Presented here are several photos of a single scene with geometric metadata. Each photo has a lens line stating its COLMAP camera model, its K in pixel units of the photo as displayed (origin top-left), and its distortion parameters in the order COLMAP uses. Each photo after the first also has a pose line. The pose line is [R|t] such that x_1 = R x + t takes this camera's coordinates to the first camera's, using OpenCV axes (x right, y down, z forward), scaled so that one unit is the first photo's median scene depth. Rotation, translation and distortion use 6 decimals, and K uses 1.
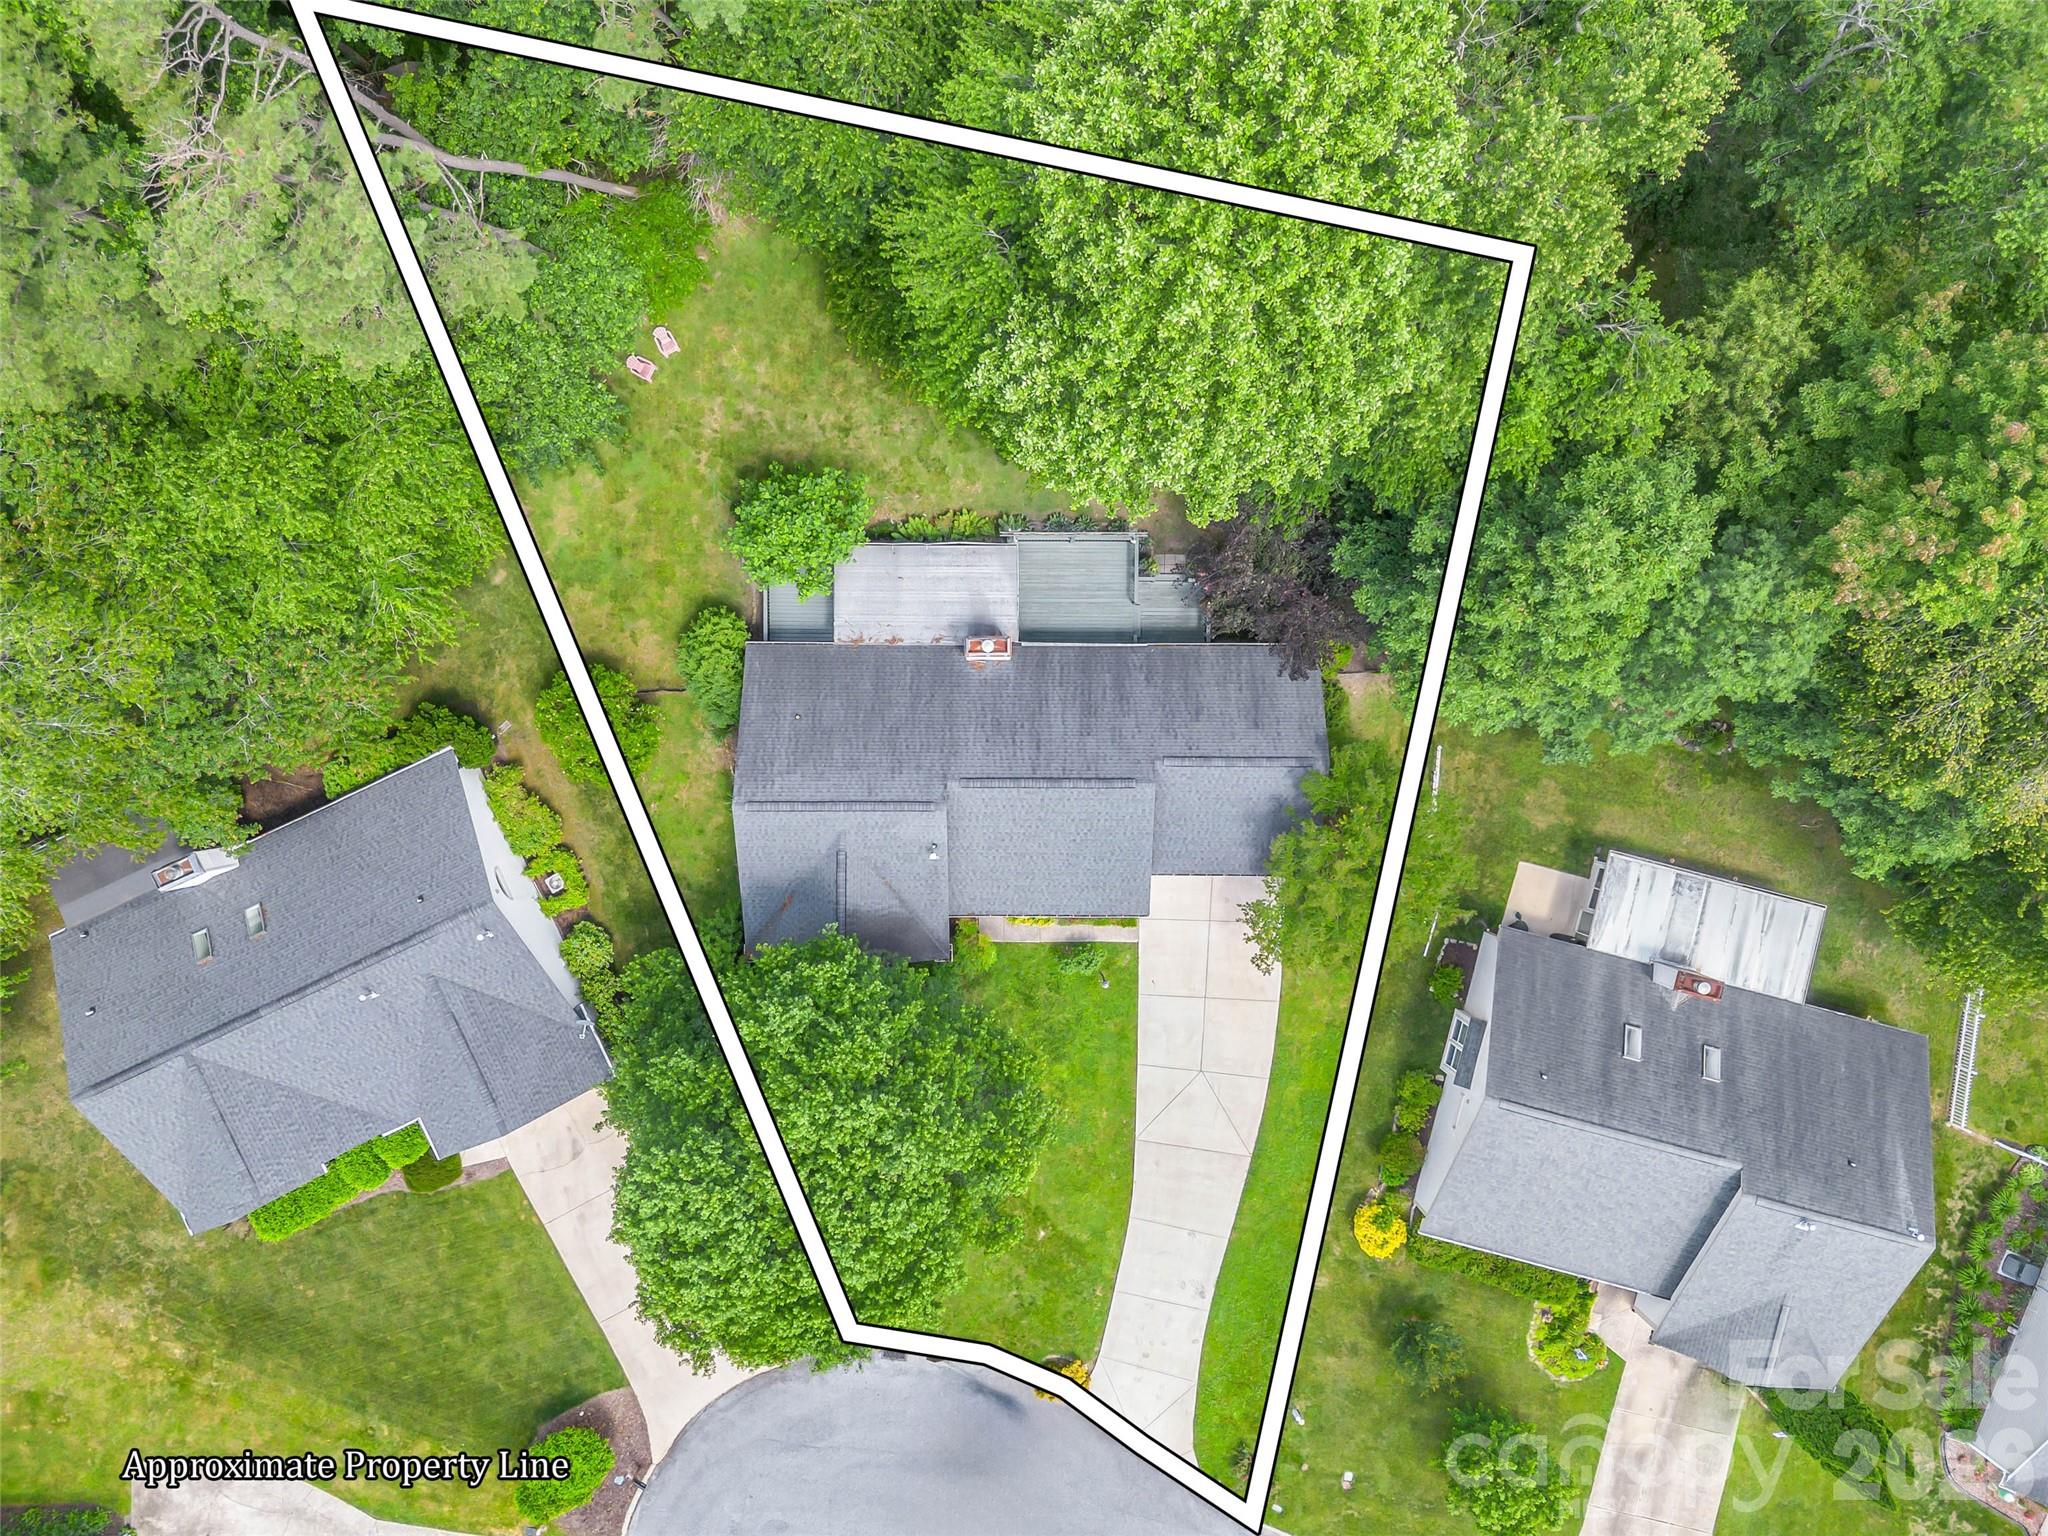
lens RADIAL K [[1438.4, 0, 1024.0], [0, 1438.4, 768.0], [0, 0, 1]] dist [0.095873, -0.103457]
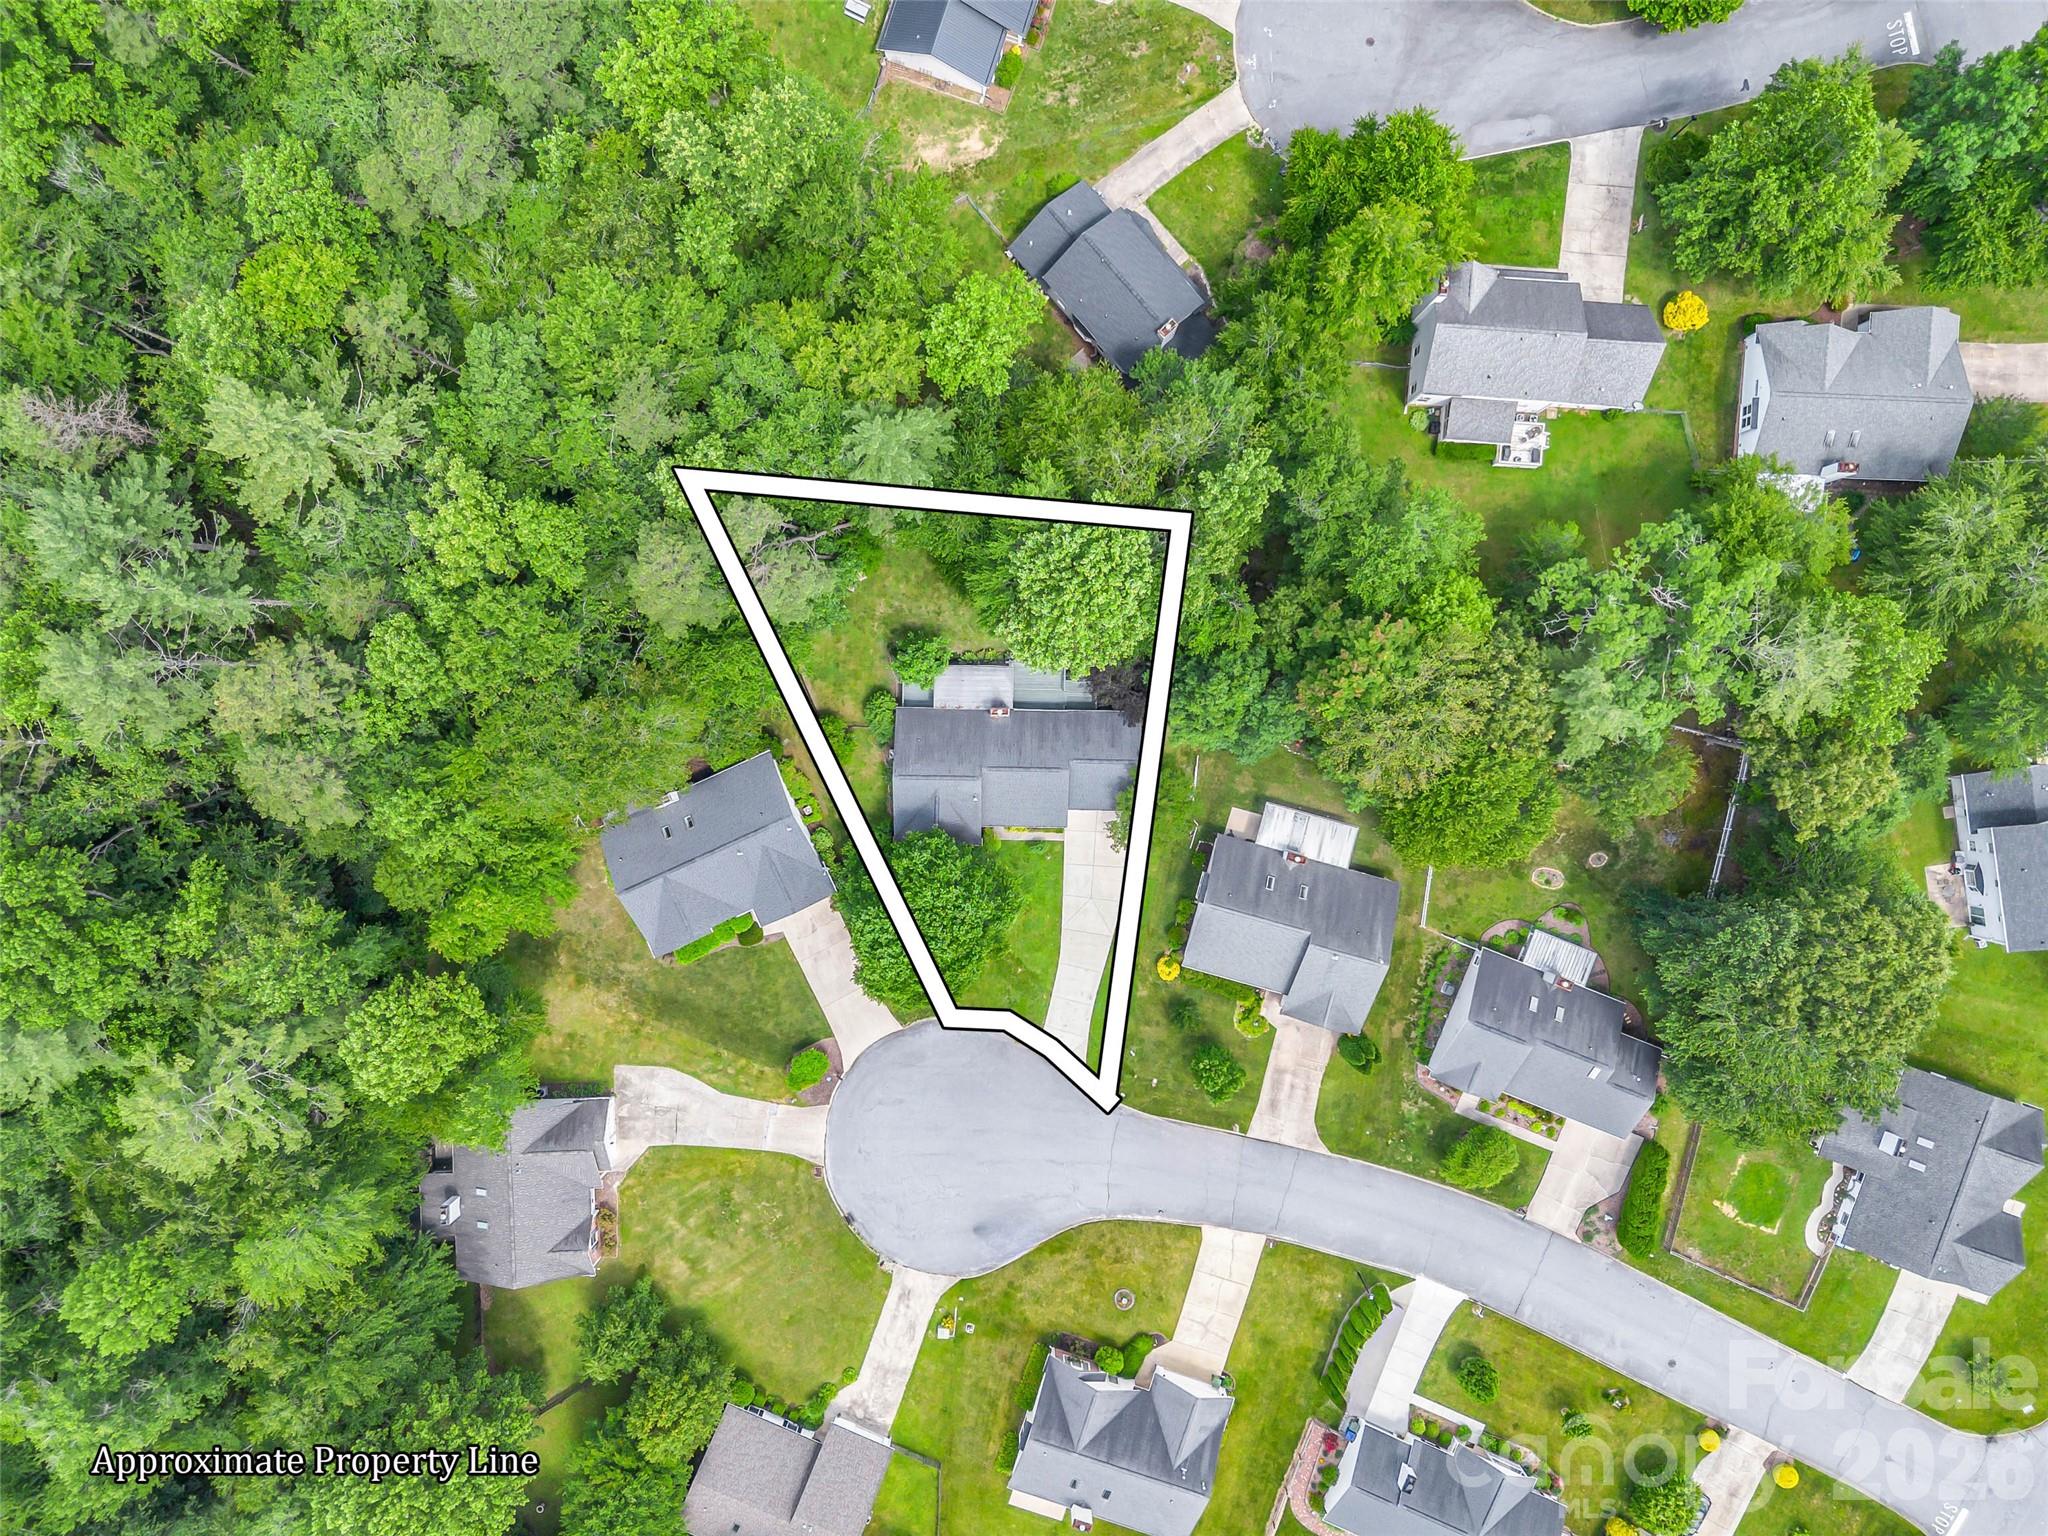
lens RADIAL K [[1455.3, 0, 1024.0], [0, 1455.3, 768.0], [0, 0, 1]] dist [0.041279, 0.000461]
pose [[0.999896, 0.014342, -0.001413, 0.018485], [-0.014332, 0.999874, 0.006816, -0.007836], [0.001511, -0.006795, 0.999976, -1.317196]]
